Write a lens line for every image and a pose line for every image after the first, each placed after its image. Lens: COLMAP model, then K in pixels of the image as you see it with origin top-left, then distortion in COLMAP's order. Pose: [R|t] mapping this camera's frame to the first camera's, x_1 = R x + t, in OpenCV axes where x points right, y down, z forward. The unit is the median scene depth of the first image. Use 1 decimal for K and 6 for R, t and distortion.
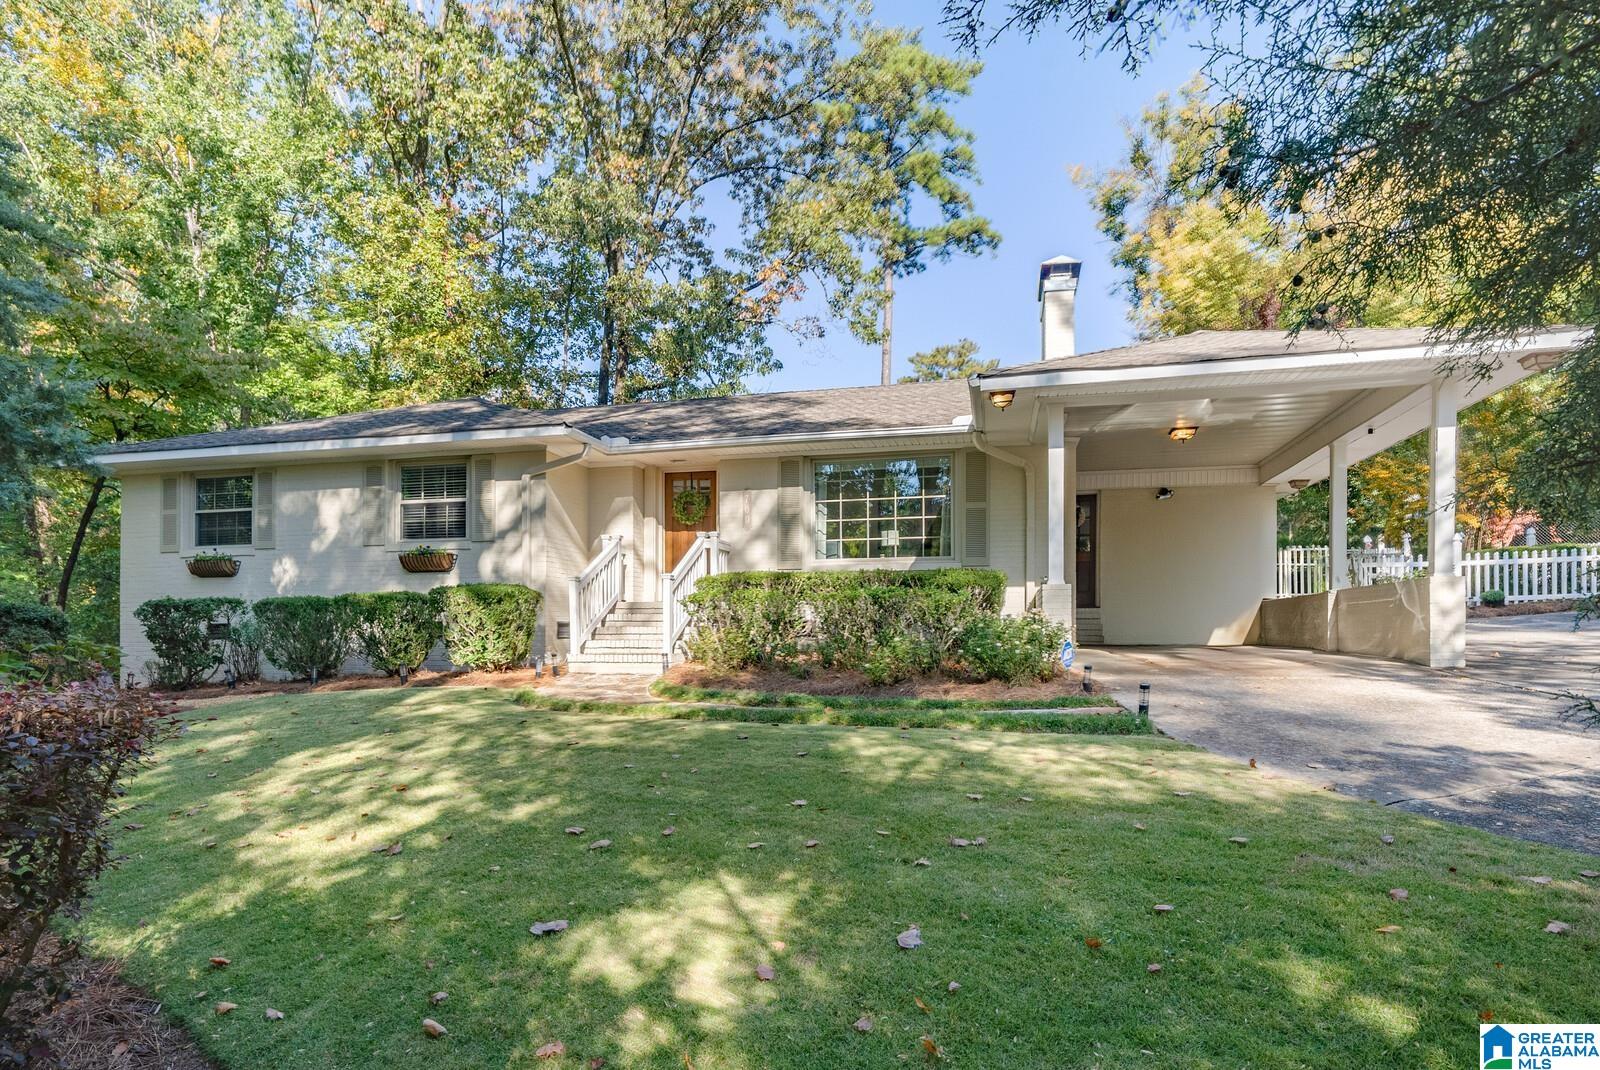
lens RADIAL K [[806.0, 0, 778.4], [0, 806.0, 605.7], [0, 0, 1]] dist [0.000254, 0.000948]
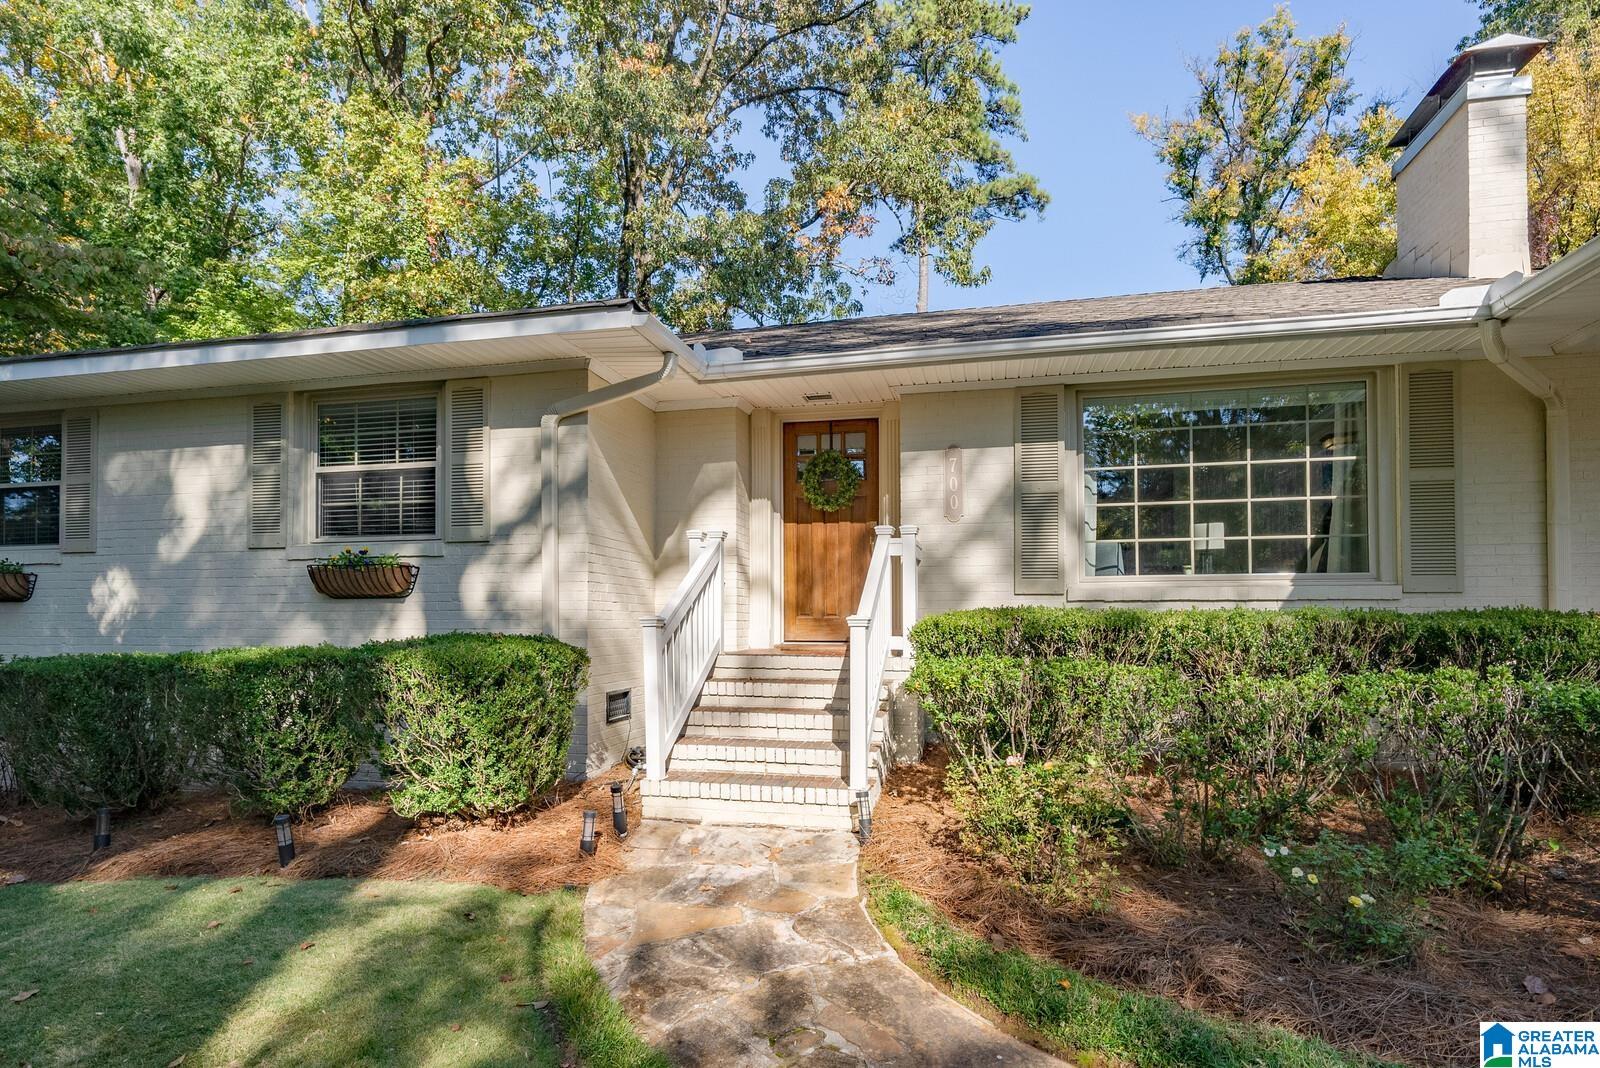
lens RADIAL K [[799.9, 0, 787.5], [0, 799.9, 593.7], [0, 0, 1]] dist [0.002874, 0.000598]
pose [[0.999829, -0.000191, 0.018481, -0.156706], [0.000200, 1.000000, -0.000473, -0.043270], [-0.018481, 0.000476, 0.999829, 0.445215]]
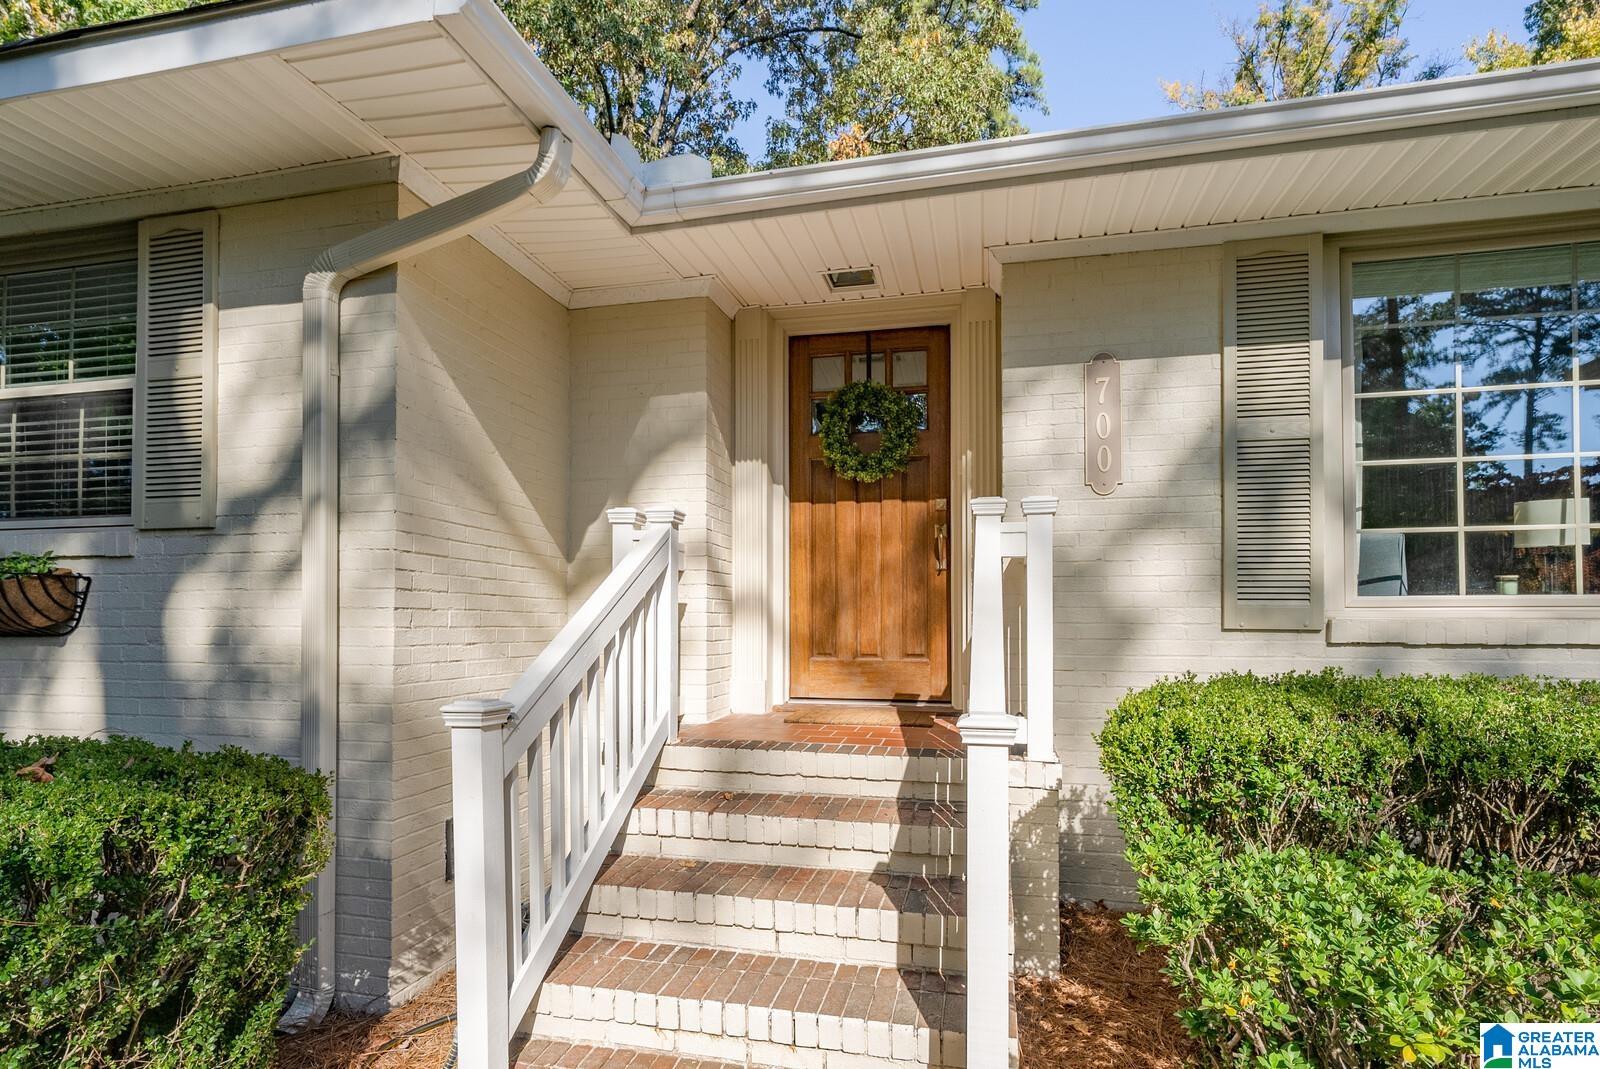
lens RADIAL K [[804.5, 0, 795.4], [0, 804.5, 596.9], [0, 0, 1]] dist [-0.002419, 0.001811]
pose [[0.999733, 0.001487, 0.023048, -0.154002], [-0.001547, 0.999995, 0.002625, -0.055227], [-0.023044, -0.002660, 0.999731, 0.685295]]
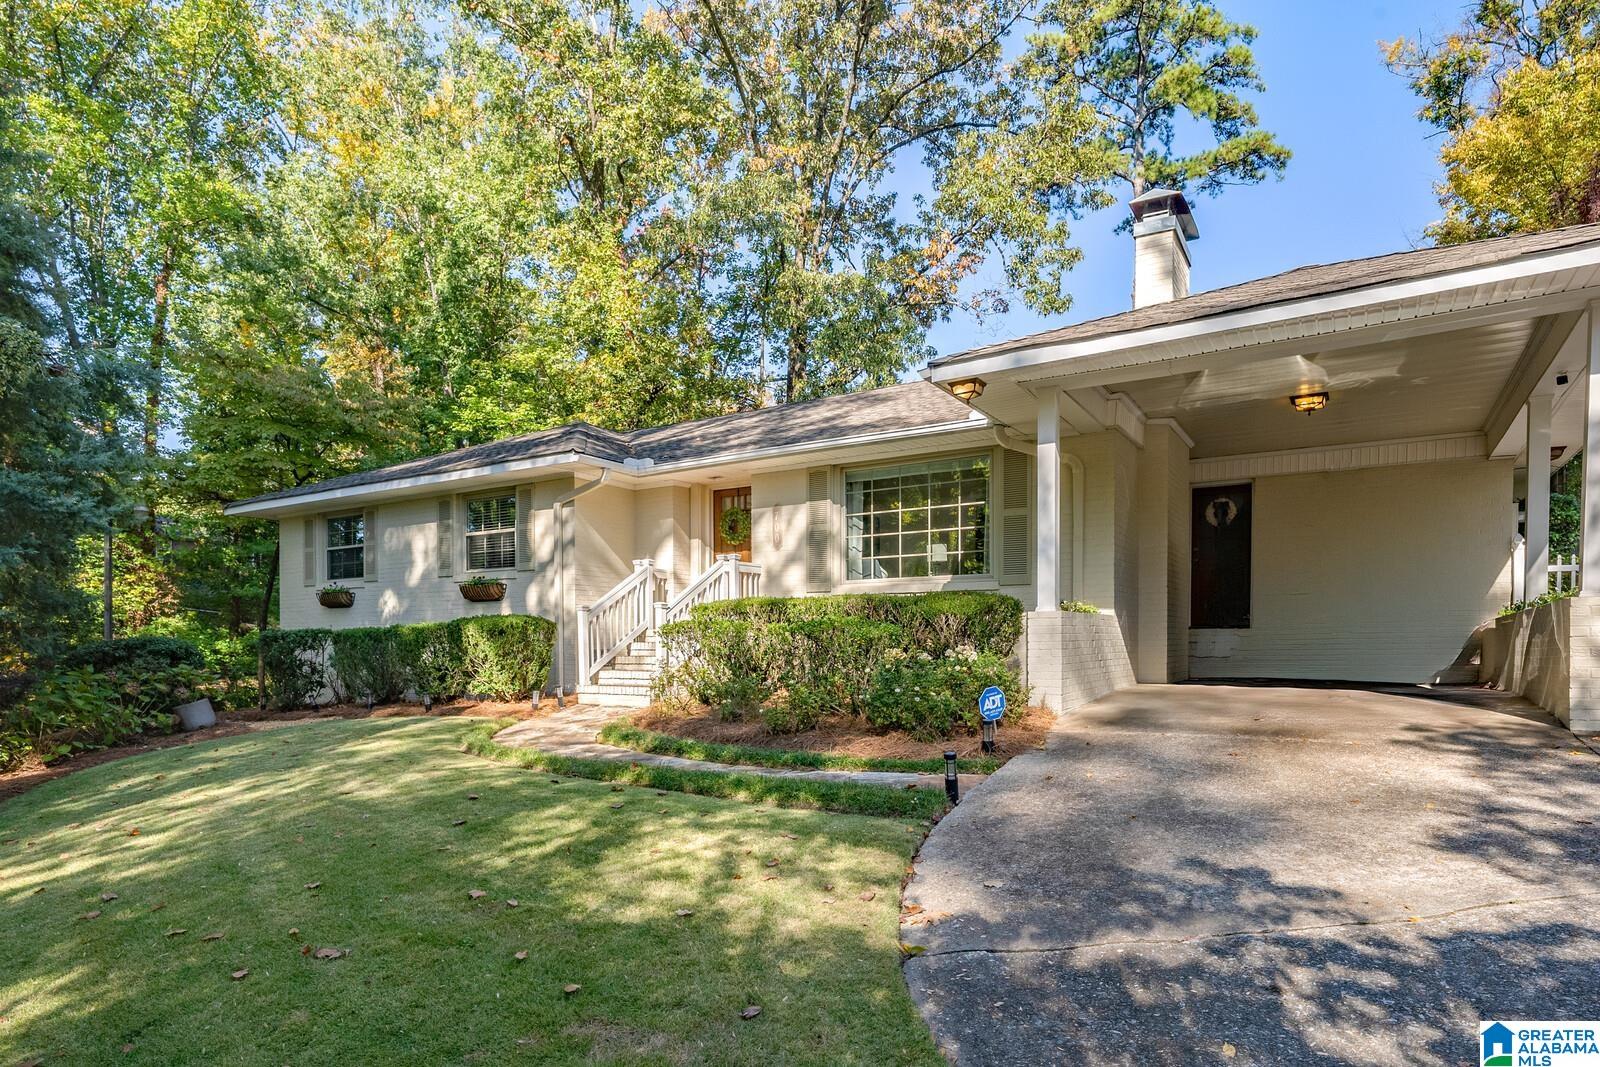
lens RADIAL K [[861.0, 0, 781.5], [0, 861.0, 631.1], [0, 0, 1]] dist [0.004580, 0.001571]
pose [[0.950680, -0.006709, -0.310102, 0.258507], [0.013365, 0.999724, 0.019344, -0.019627], [0.309886, -0.022534, 0.950507, 0.066622]]
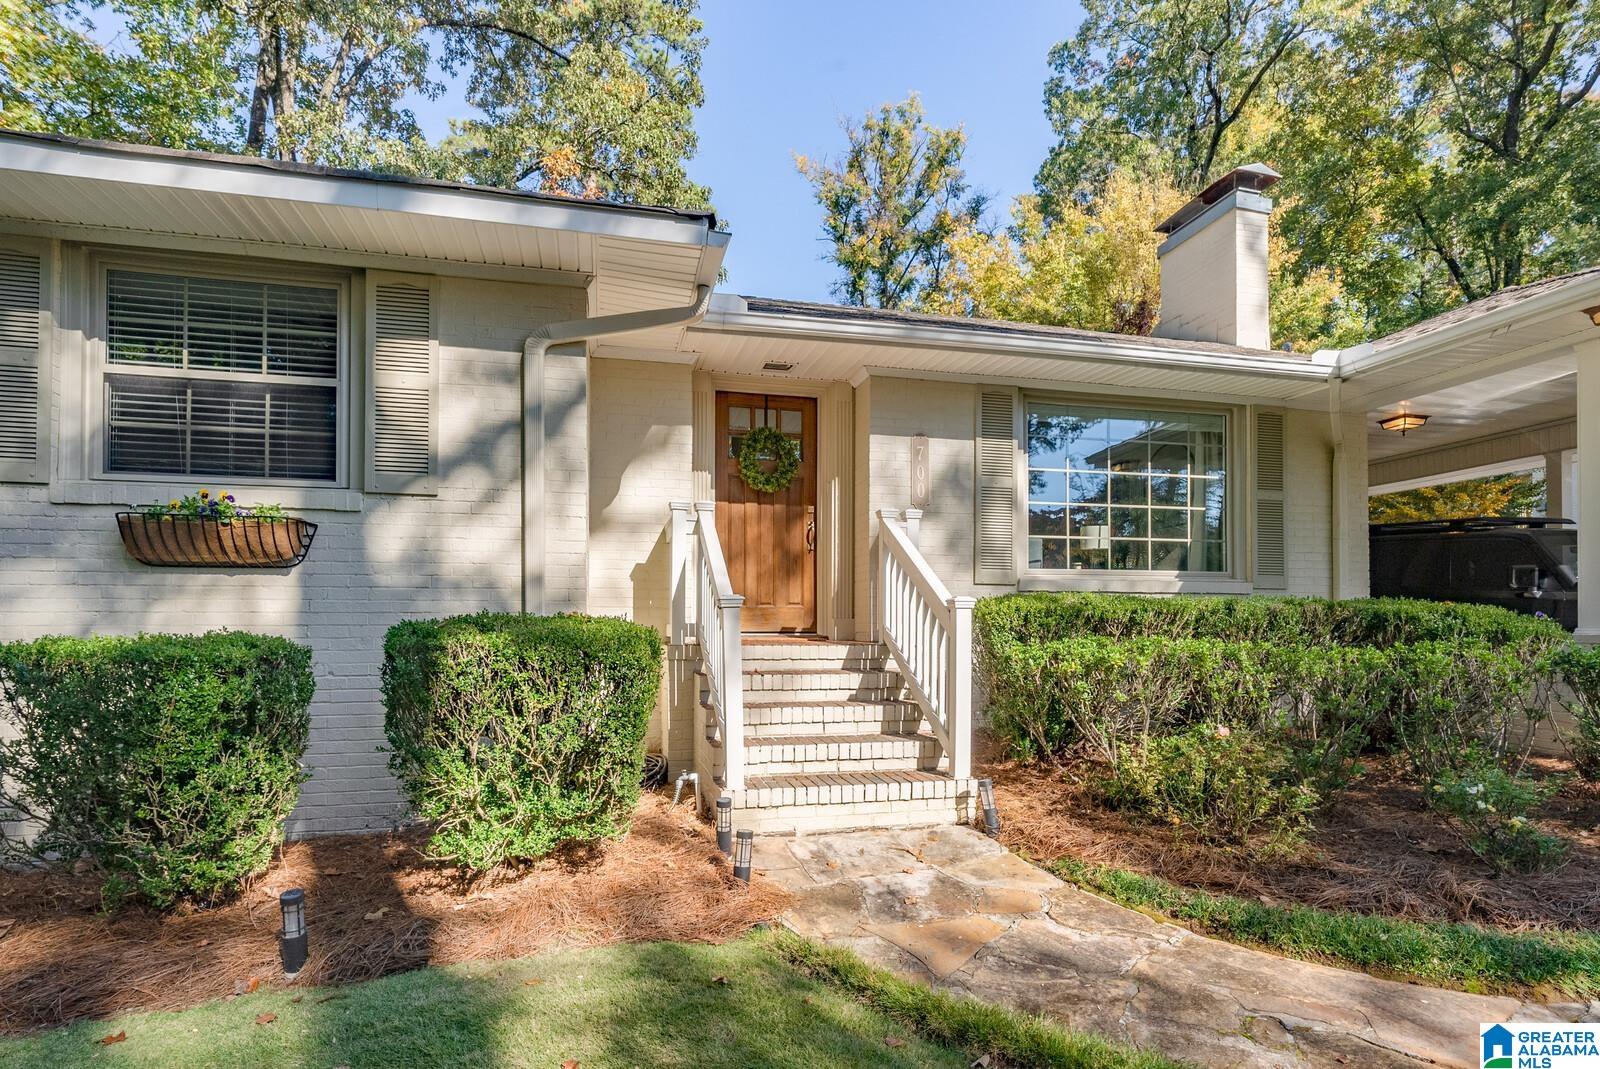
lens RADIAL K [[806.0, 0, 778.4], [0, 806.0, 605.2], [0, 0, 1]] dist [0.000254, 0.000948]
pose [[0.890175, 0.011890, 0.455463, -0.360602], [-0.016659, 0.999840, 0.006458, -0.030266], [-0.455313, -0.013337, 0.890231, 0.539249]]
